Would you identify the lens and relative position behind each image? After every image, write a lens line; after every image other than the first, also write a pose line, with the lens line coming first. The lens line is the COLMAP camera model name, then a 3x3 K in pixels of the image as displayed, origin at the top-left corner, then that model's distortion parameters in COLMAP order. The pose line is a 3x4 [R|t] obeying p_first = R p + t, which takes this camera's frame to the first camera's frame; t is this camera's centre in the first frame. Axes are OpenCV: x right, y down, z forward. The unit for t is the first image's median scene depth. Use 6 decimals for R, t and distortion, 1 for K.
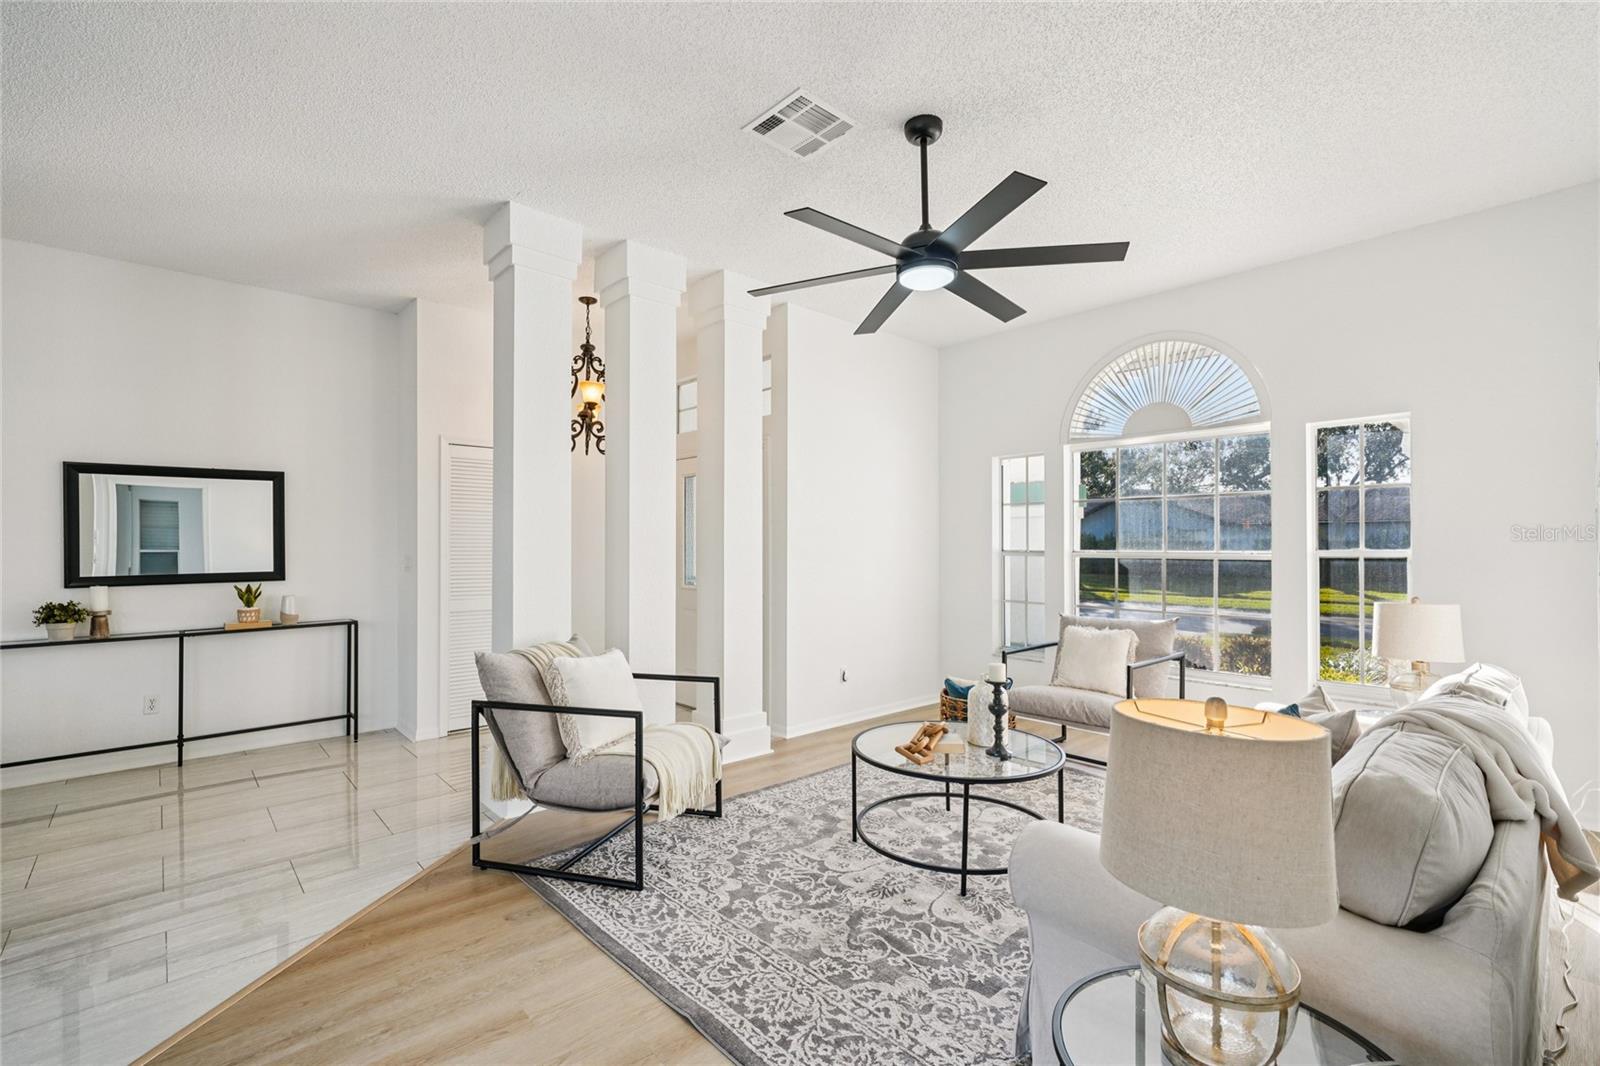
lens RADIAL K [[719.4, 0, 803.1], [0, 719.4, 541.2], [0, 0, 1]] dist [-0.002954, -0.000535]
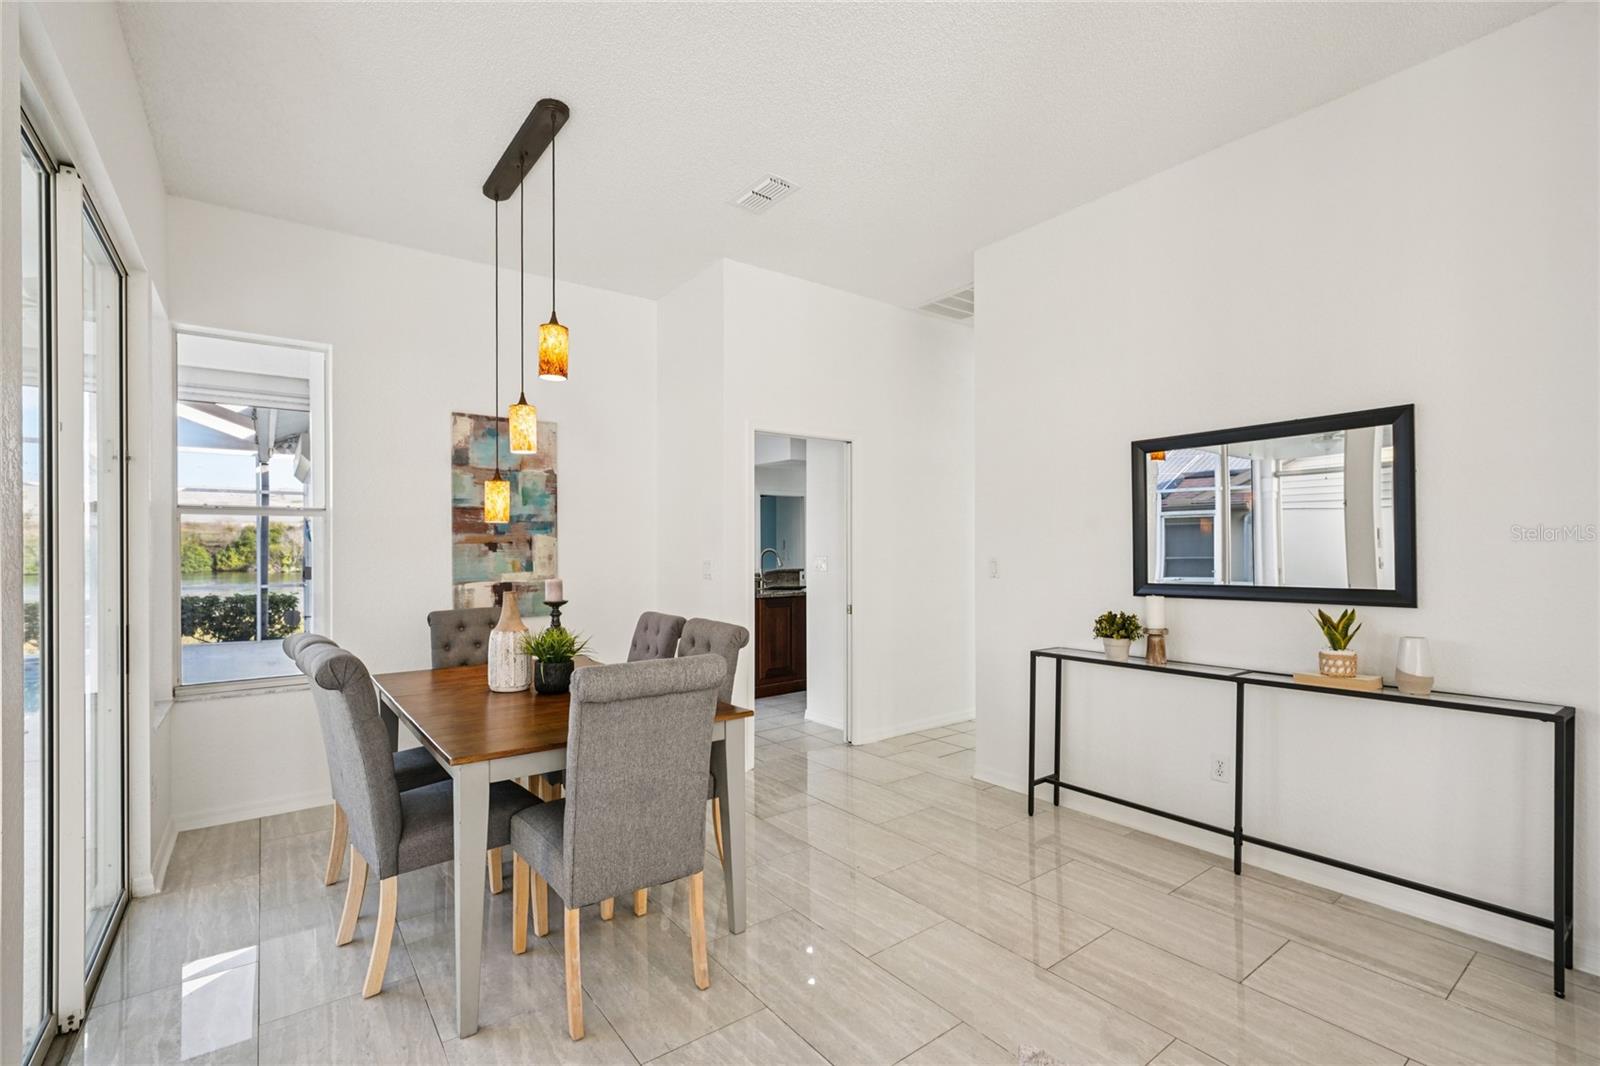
lens RADIAL K [[719.4, 0, 803.1], [0, 719.4, 541.2], [0, 0, 1]] dist [-0.002954, -0.000535]
pose [[-0.115080, -0.012575, -0.993277, -0.158704], [0.002946, 0.999911, -0.013000, 0.011948], [0.993352, -0.004422, -0.115032, 0.669677]]
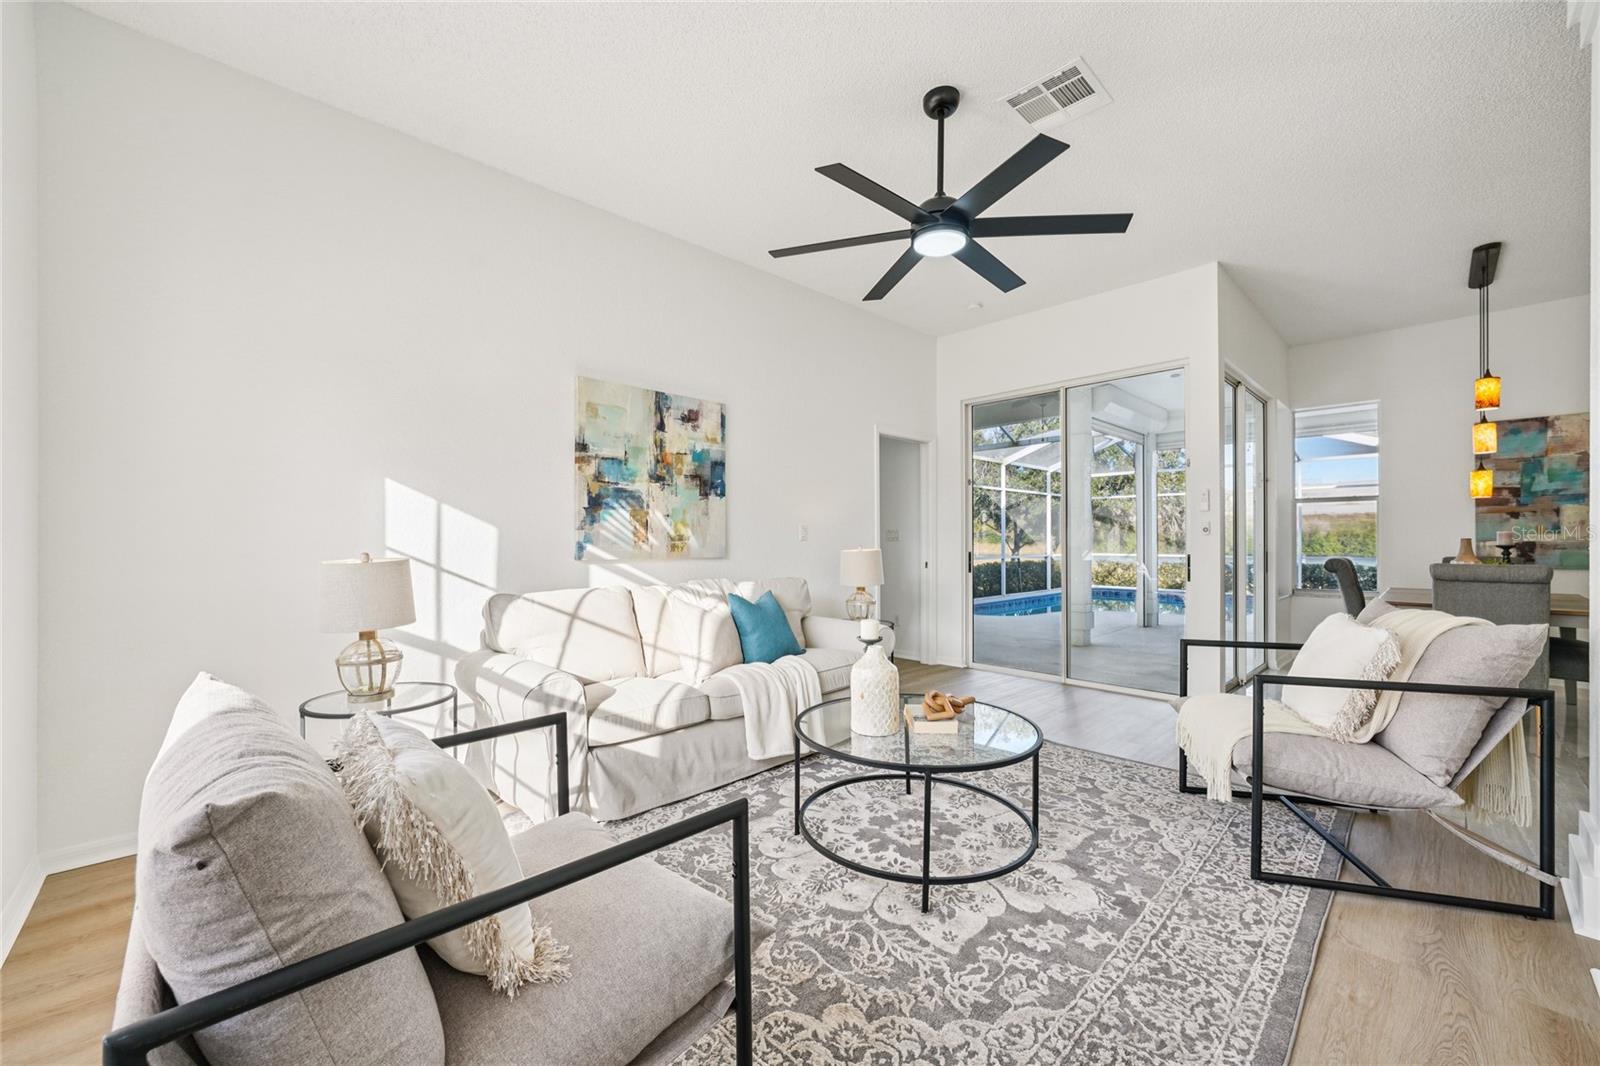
lens RADIAL K [[605.4, 0, 805.1], [0, 605.4, 540.5], [0, 0, 1]] dist [-0.000771, -0.000055]
pose [[-0.999836, -0.000182, -0.018119, 0.249909], [-0.000149, 0.999998, -0.001841, 0.054349], [0.018119, -0.001838, -0.999834, 1.228844]]
